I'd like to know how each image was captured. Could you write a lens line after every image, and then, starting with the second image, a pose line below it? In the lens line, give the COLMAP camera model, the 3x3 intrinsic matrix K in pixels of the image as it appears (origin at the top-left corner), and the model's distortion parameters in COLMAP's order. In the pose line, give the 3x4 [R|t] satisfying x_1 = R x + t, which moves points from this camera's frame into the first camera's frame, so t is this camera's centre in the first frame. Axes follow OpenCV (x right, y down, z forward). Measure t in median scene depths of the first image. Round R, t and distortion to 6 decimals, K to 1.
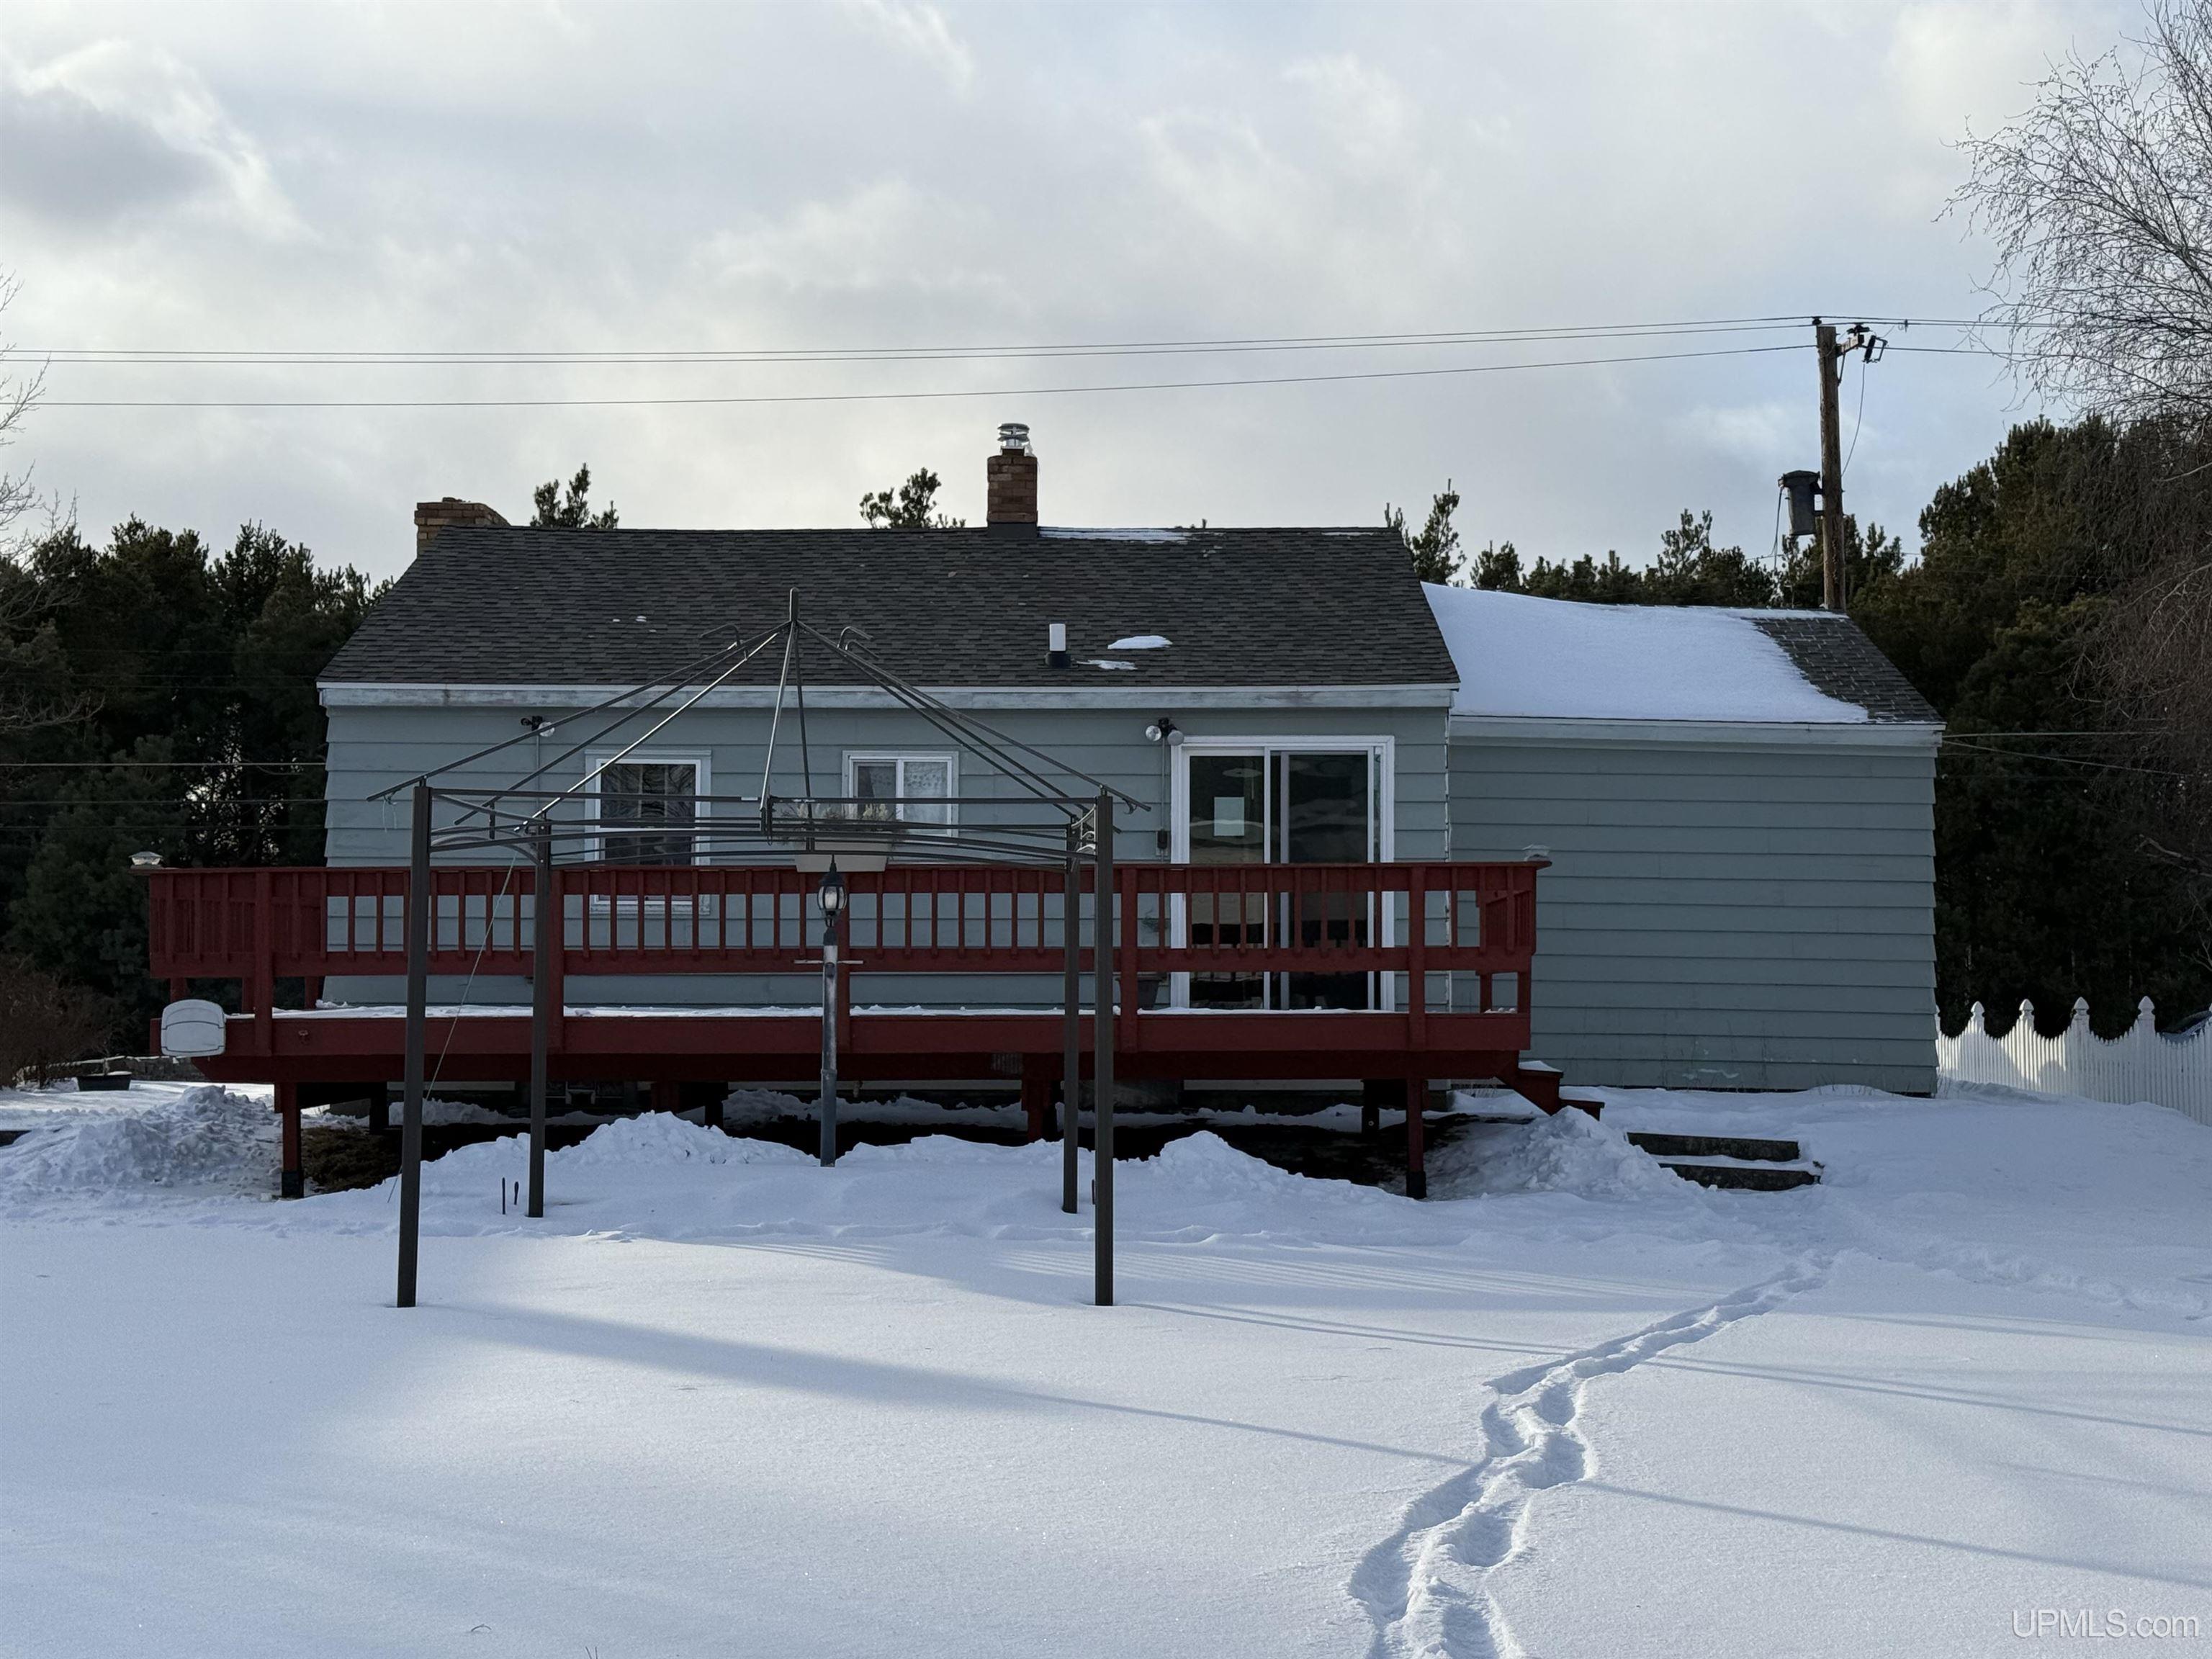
lens RADIAL K [[3247.0, 0, 1106.0], [0, 3247.0, 829.5], [0, 0, 1]] dist [0.147820, 0.010656]
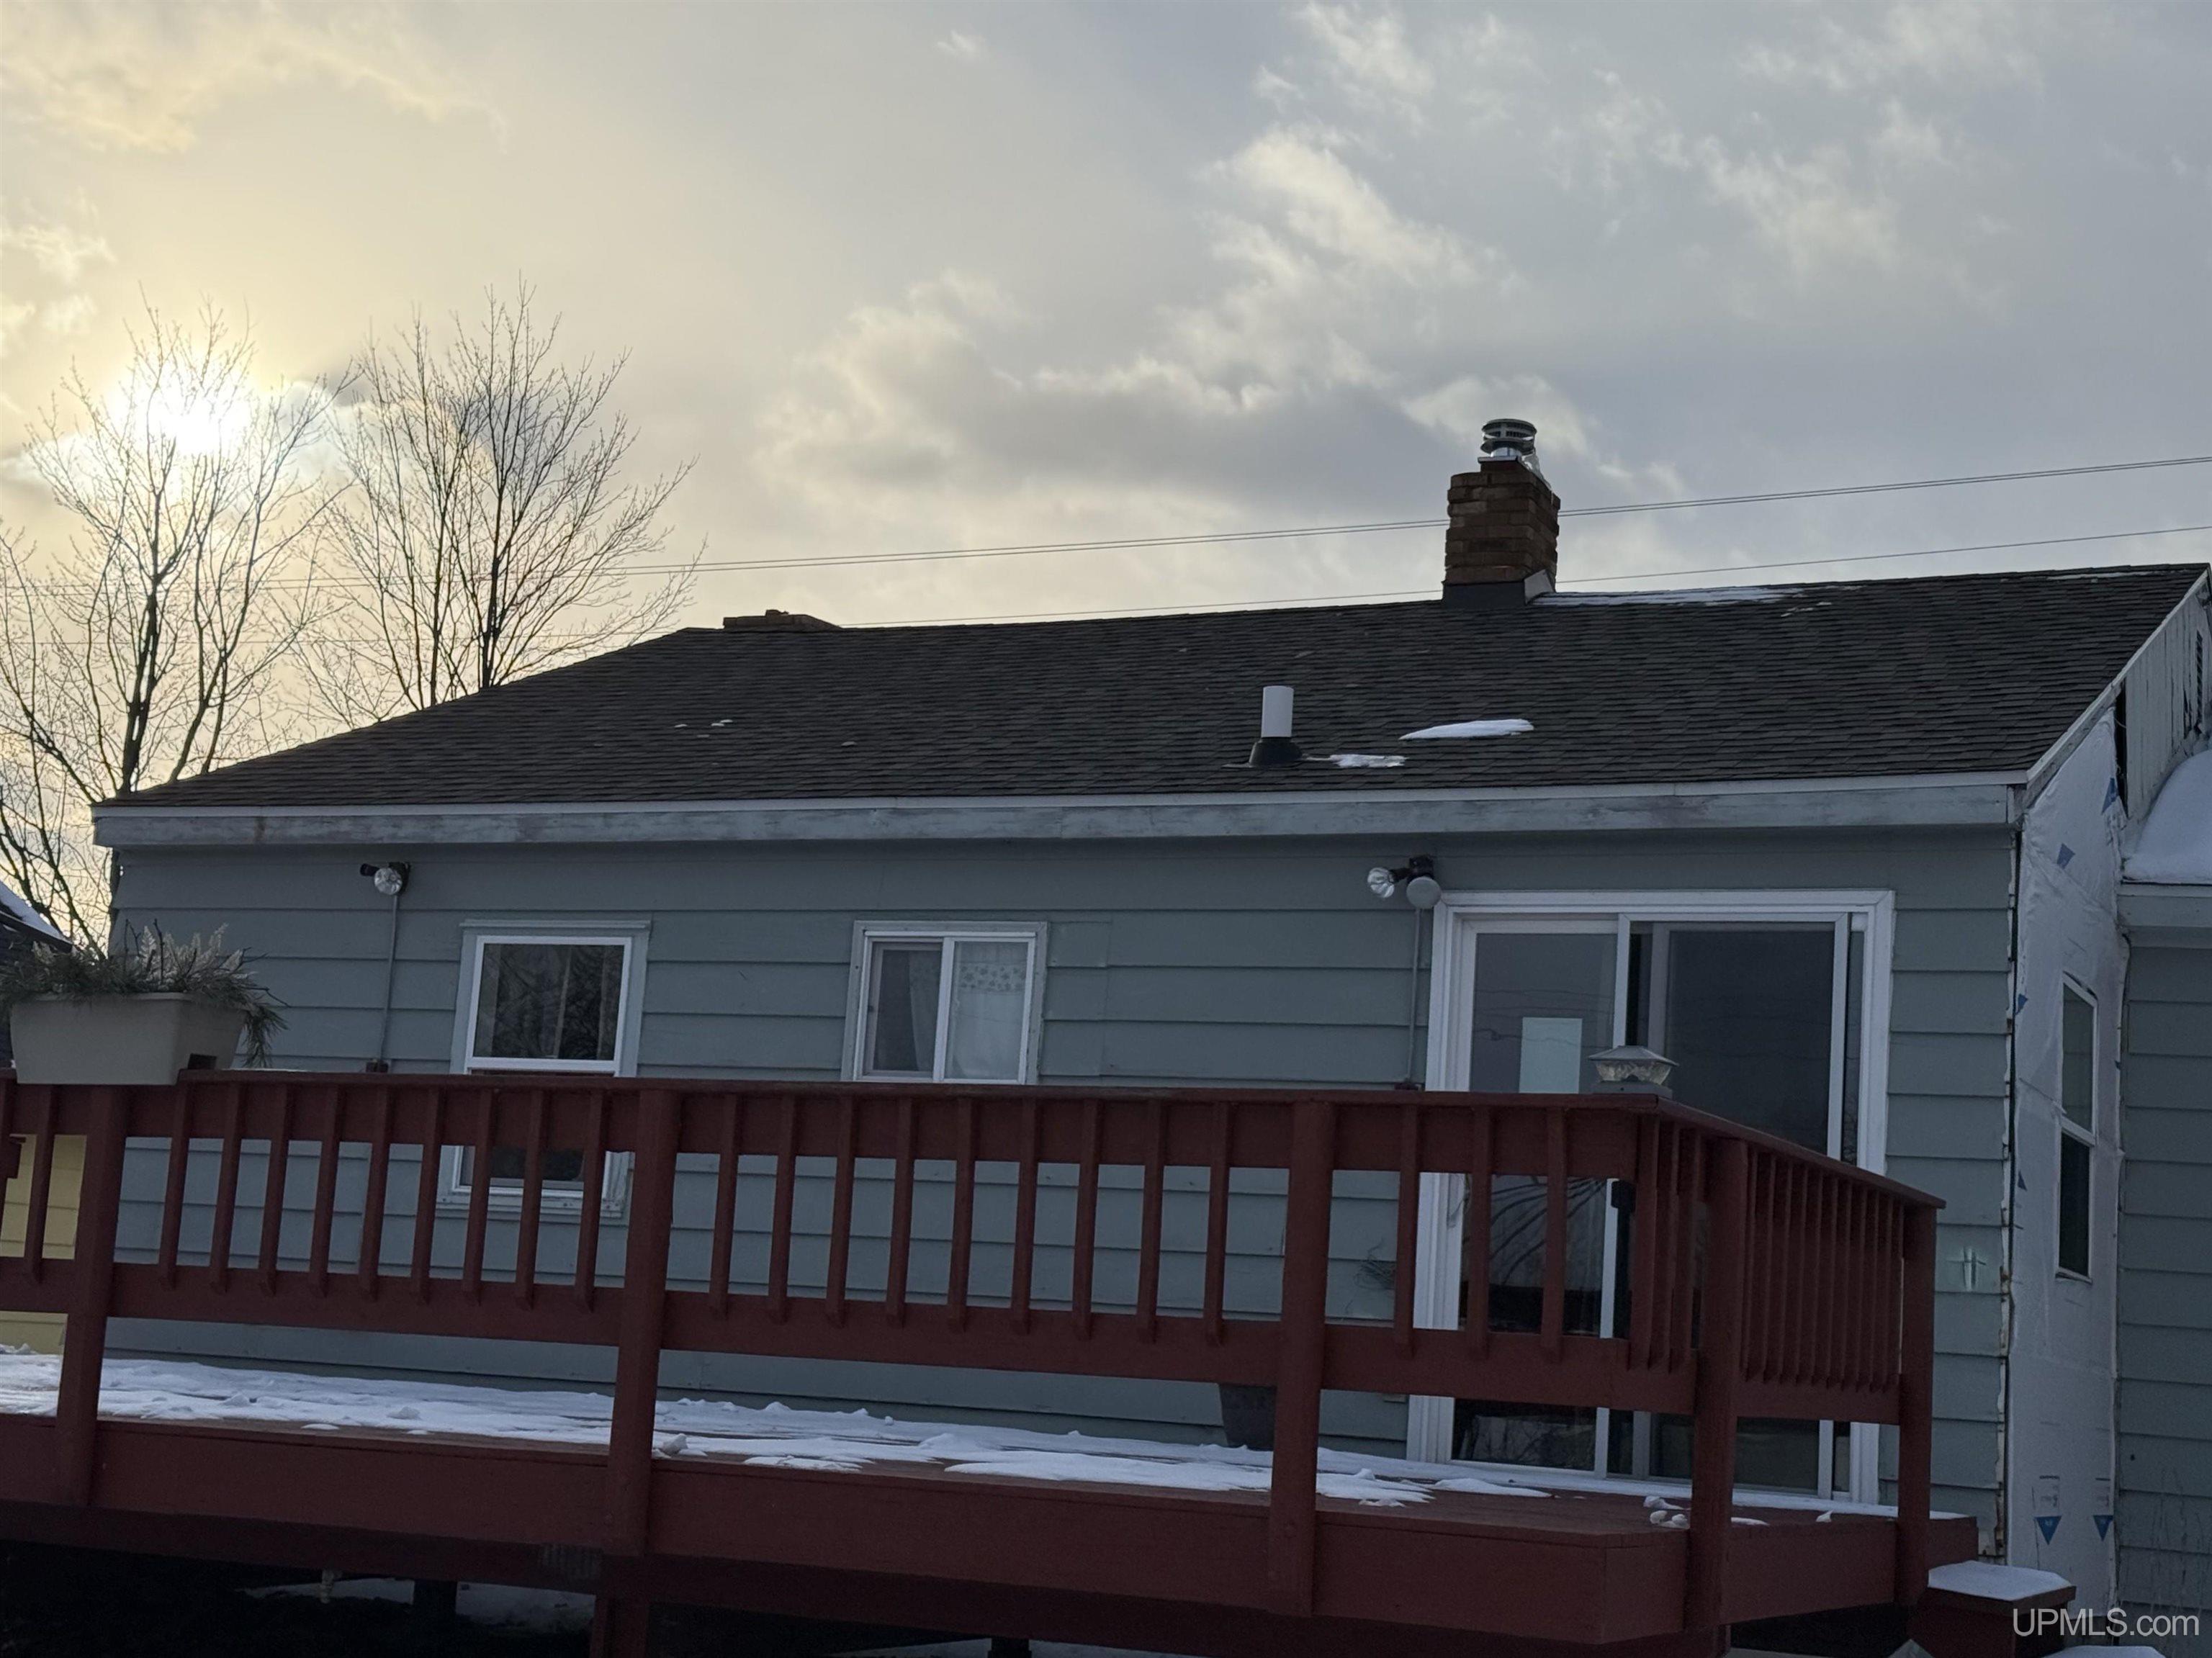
lens RADIAL K [[3246.8, 0, 1106.0], [0, 3246.8, 829.0], [0, 0, 1]] dist [0.147820, 0.010656]
pose [[0.900680, -0.012317, -0.434309, 0.190479], [-0.038266, 0.993465, -0.107531, 0.016948], [0.432796, 0.113470, 0.894322, 0.534099]]
